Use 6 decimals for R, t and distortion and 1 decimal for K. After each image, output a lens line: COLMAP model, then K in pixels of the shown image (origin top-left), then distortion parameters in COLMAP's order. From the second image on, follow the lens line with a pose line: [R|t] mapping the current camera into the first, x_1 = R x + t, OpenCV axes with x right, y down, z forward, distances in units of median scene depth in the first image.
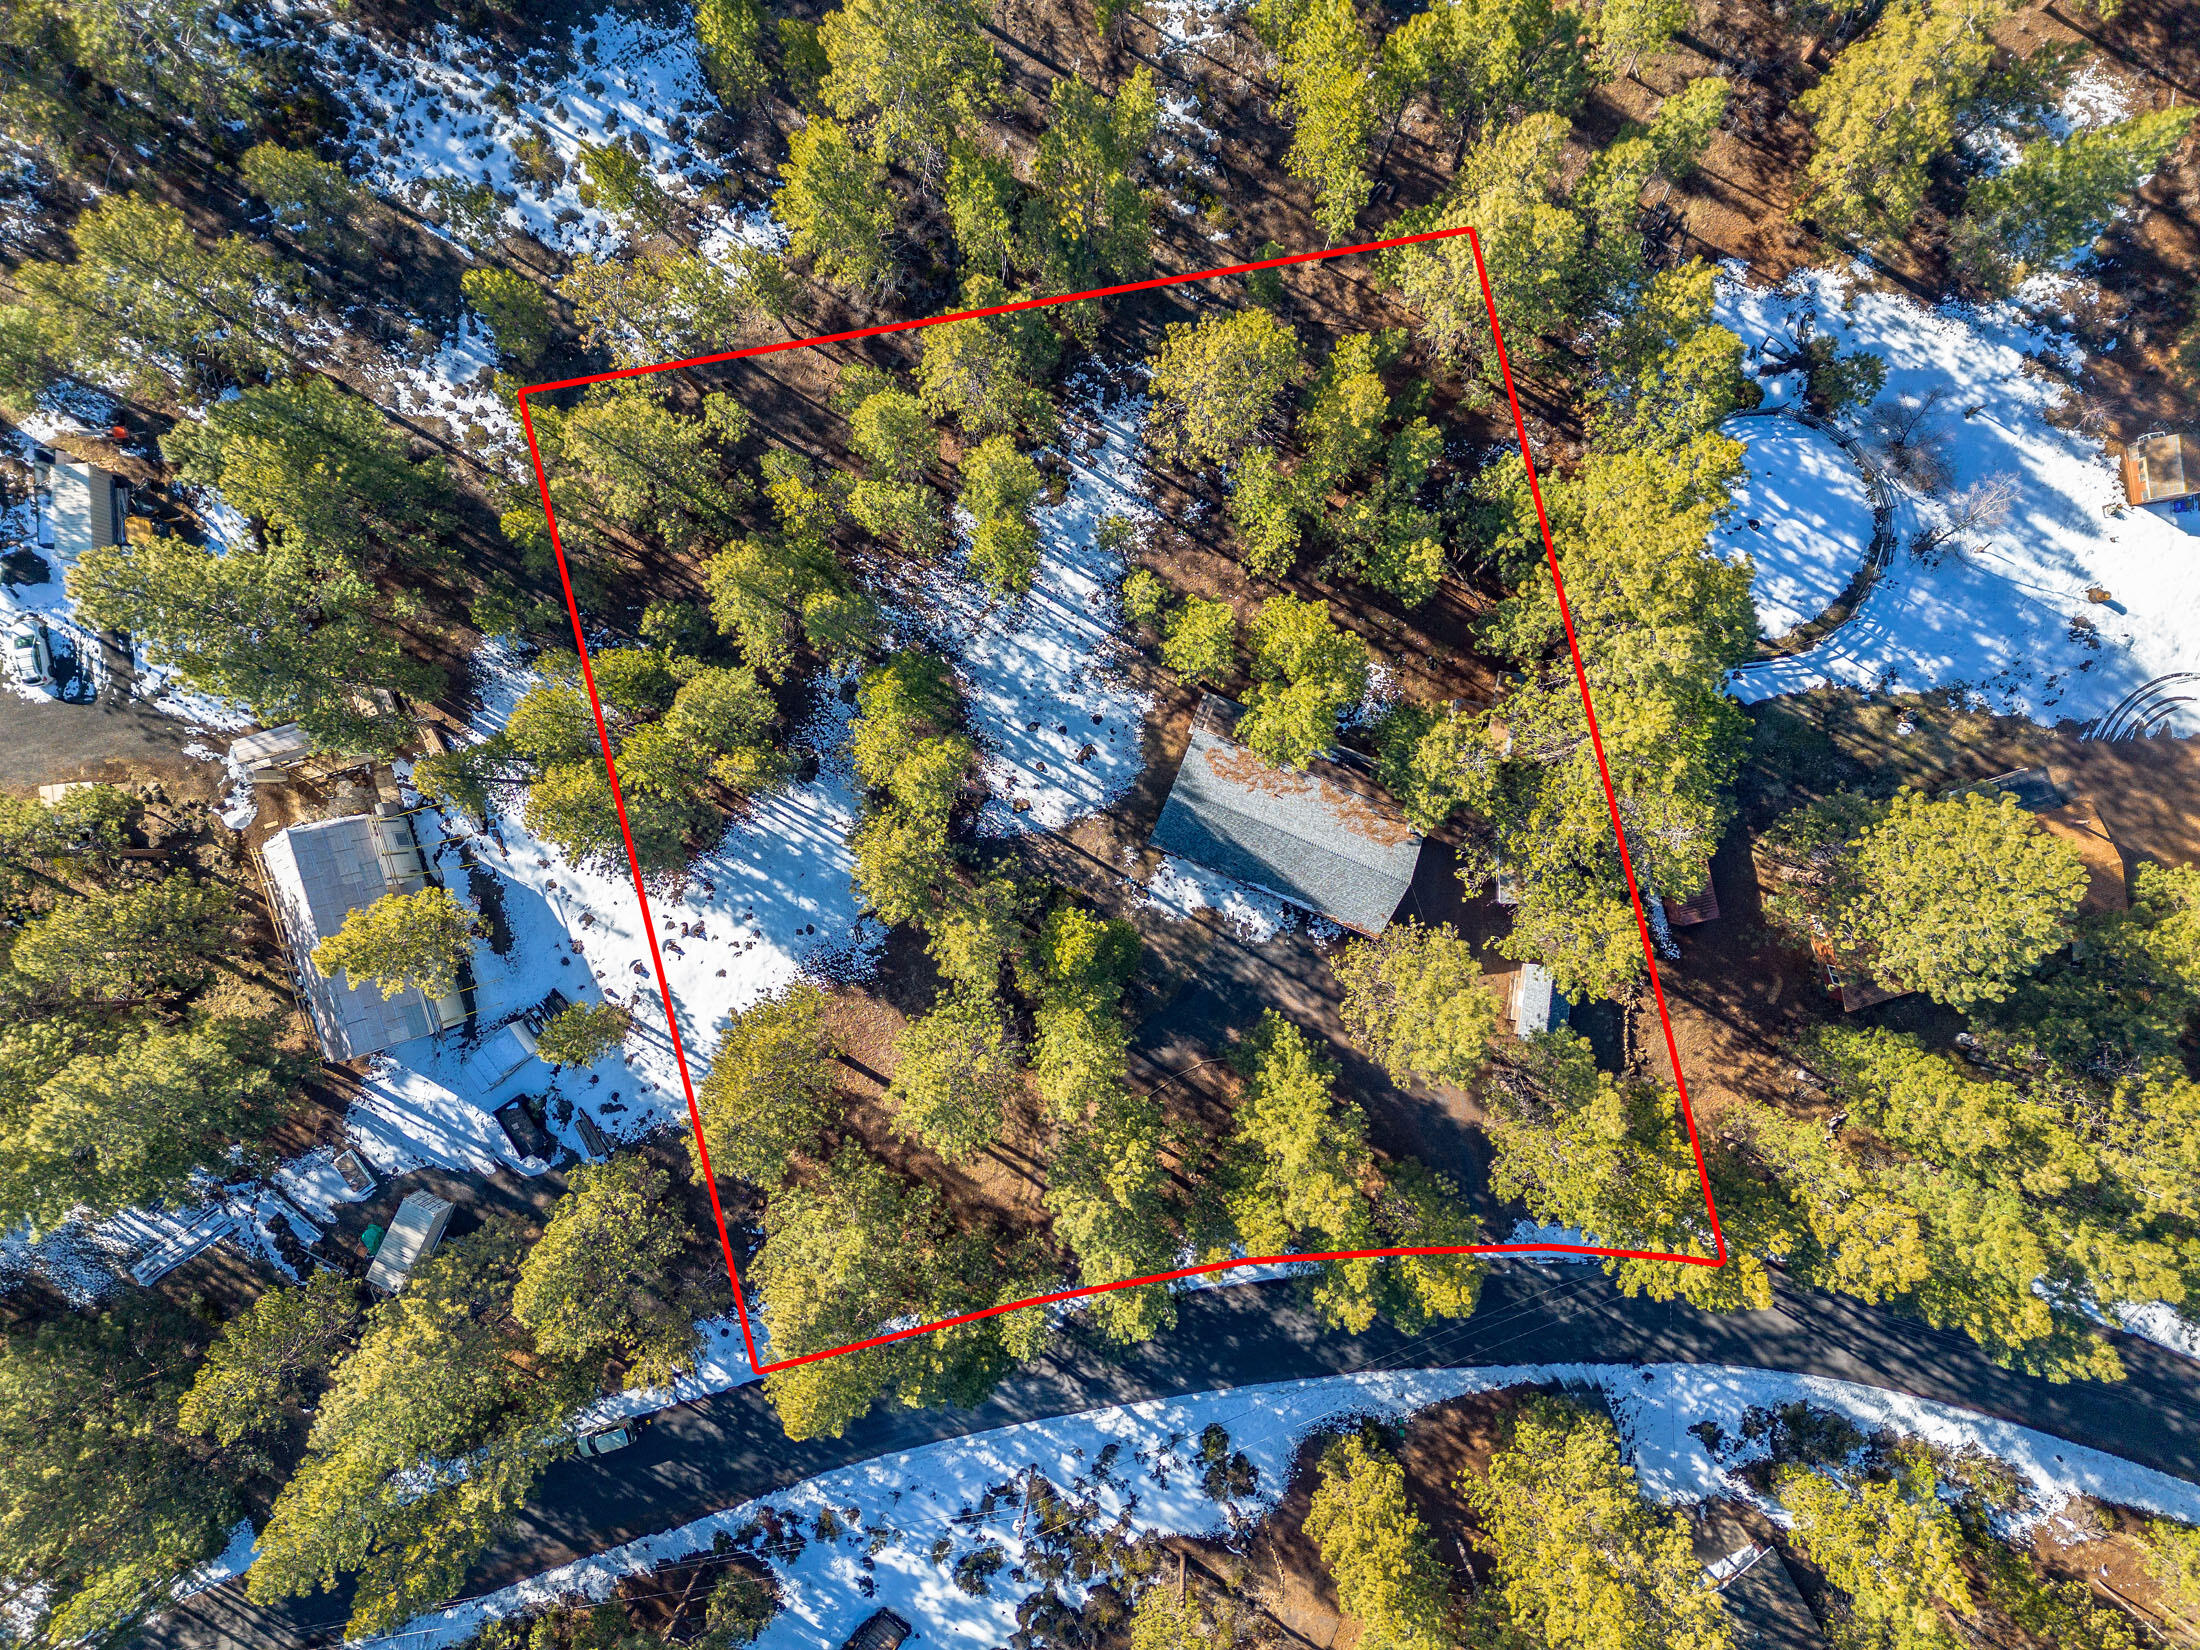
lens RADIAL K [[1538.8, 0, 1100.0], [0, 1538.8, 825.0], [0, 0, 1]] dist [0.076009, -0.080922]
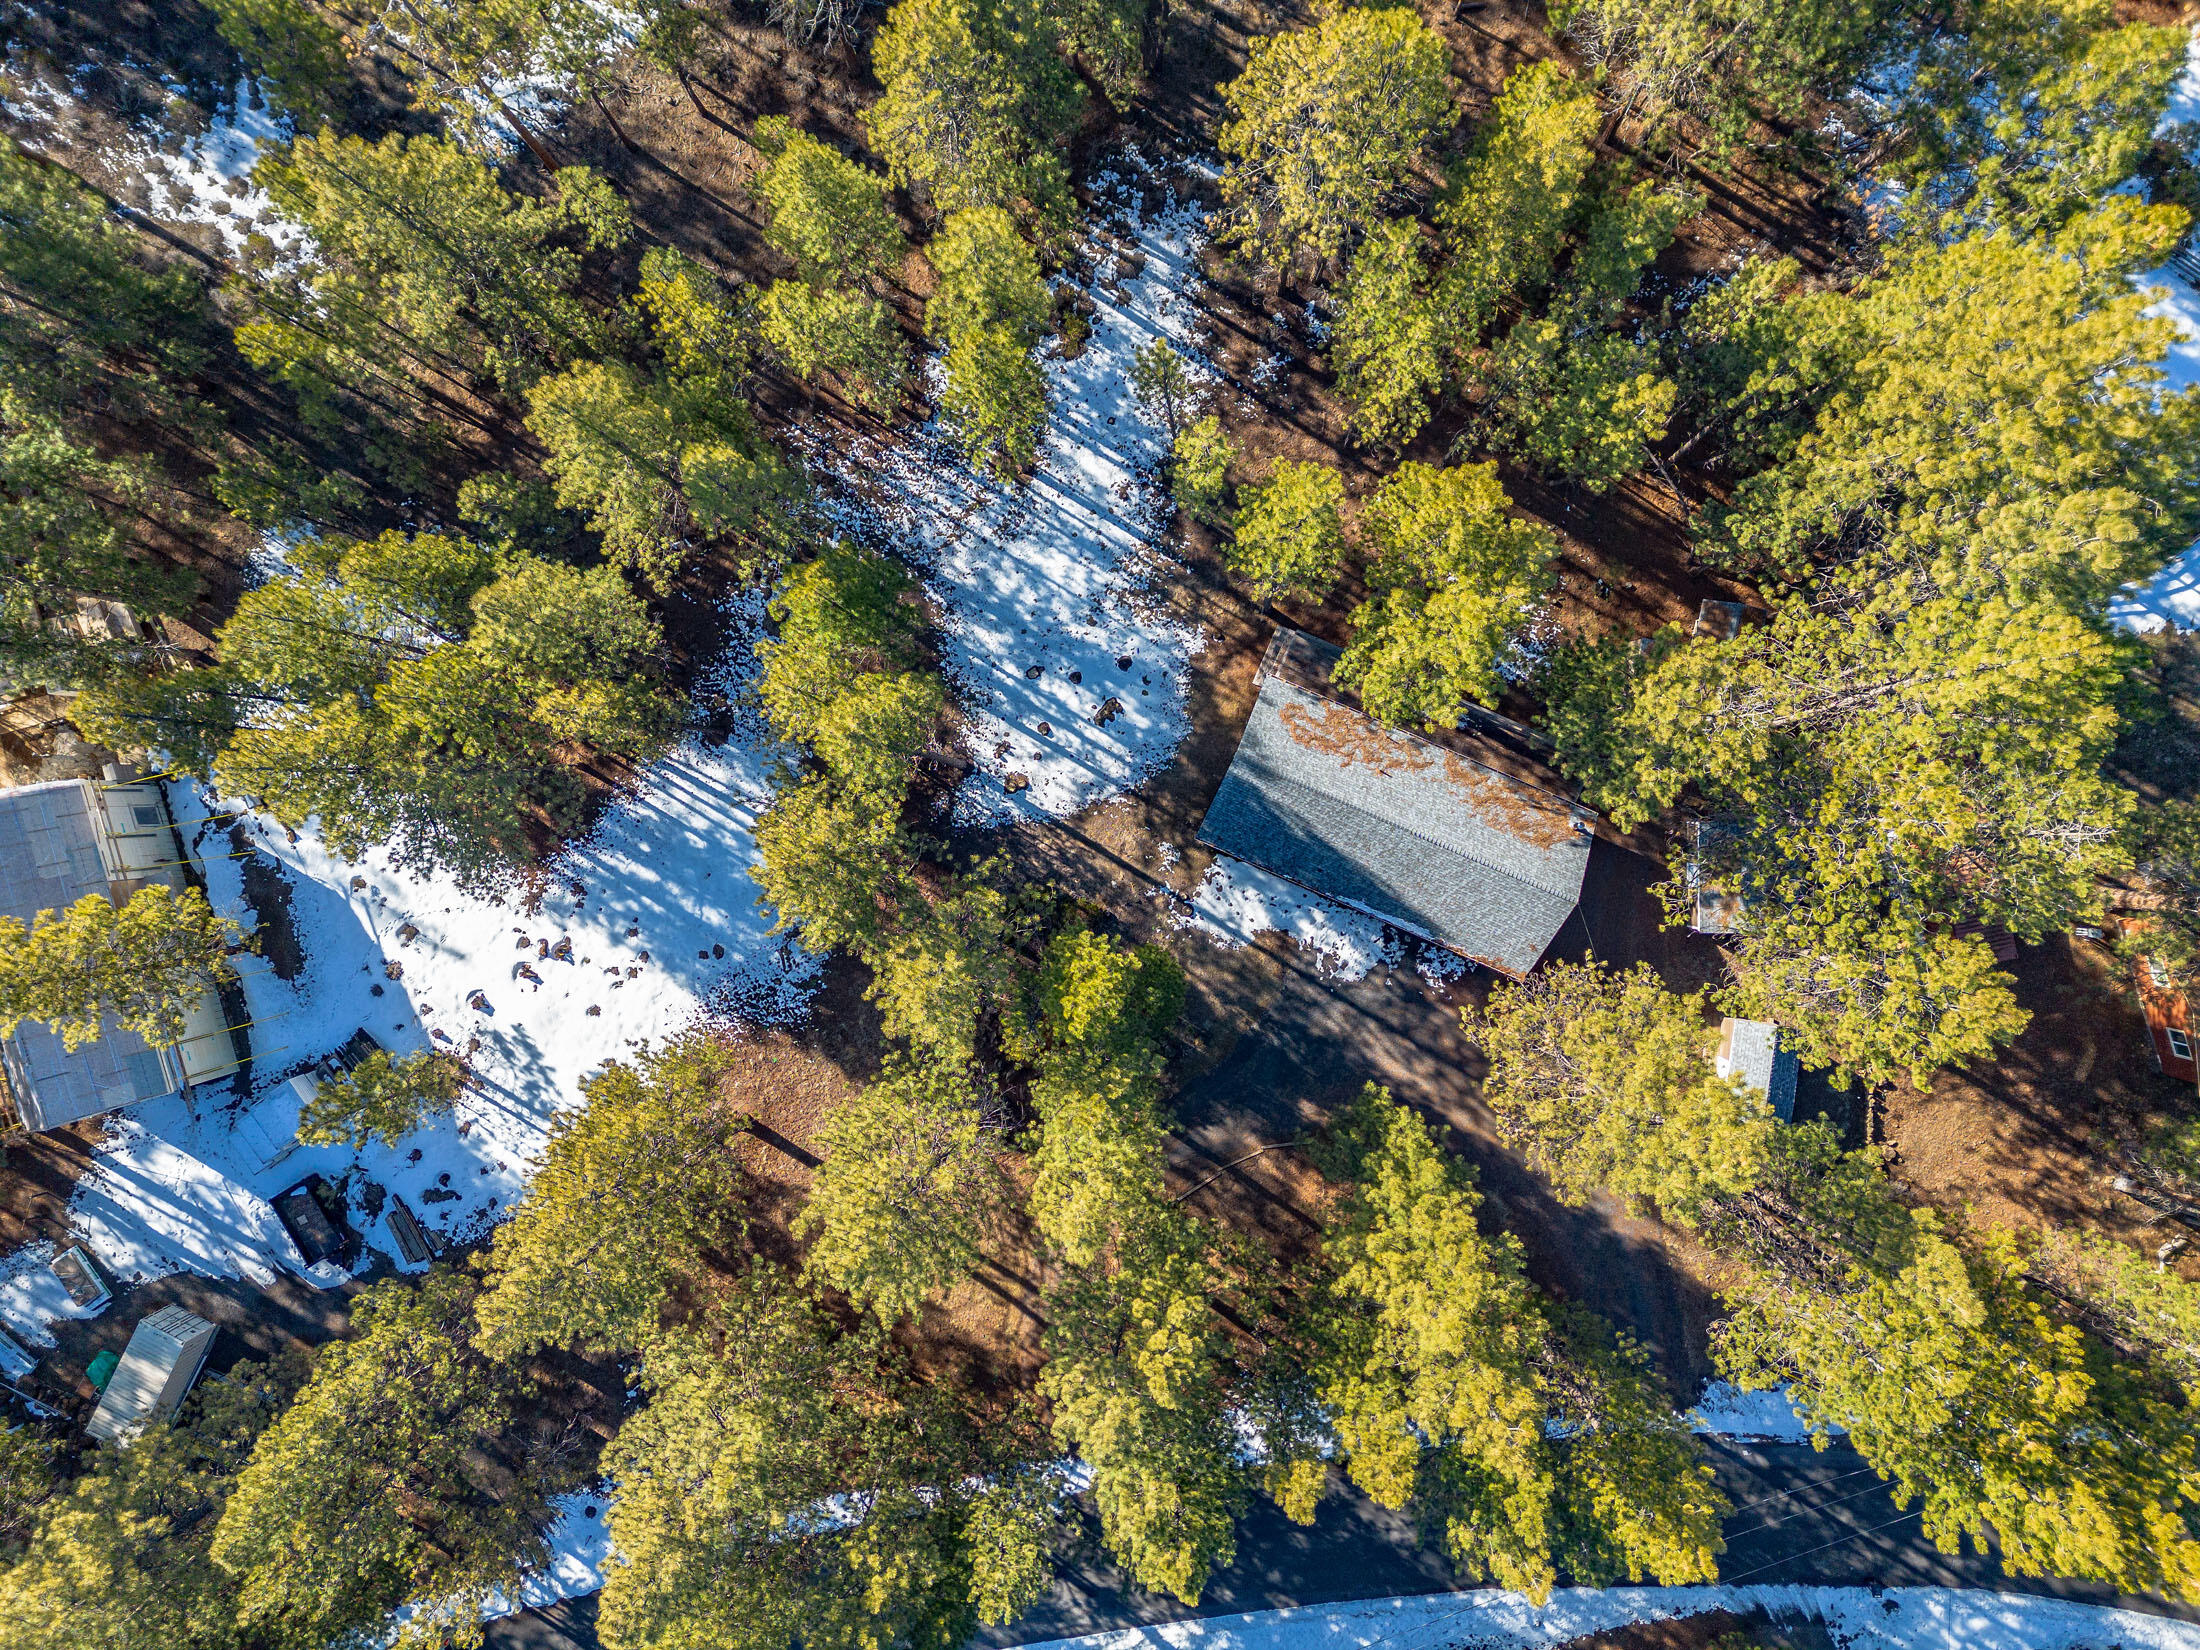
lens RADIAL K [[1538.8, 0, 1100.0], [0, 1538.8, 825.0], [0, 0, 1]] dist [0.076009, -0.080922]
pose [[0.999867, 0.016279, 0.000774, -0.012401], [-0.016279, 0.999867, -0.000753, 0.006830], [-0.000786, 0.000740, 0.999999, 0.290611]]
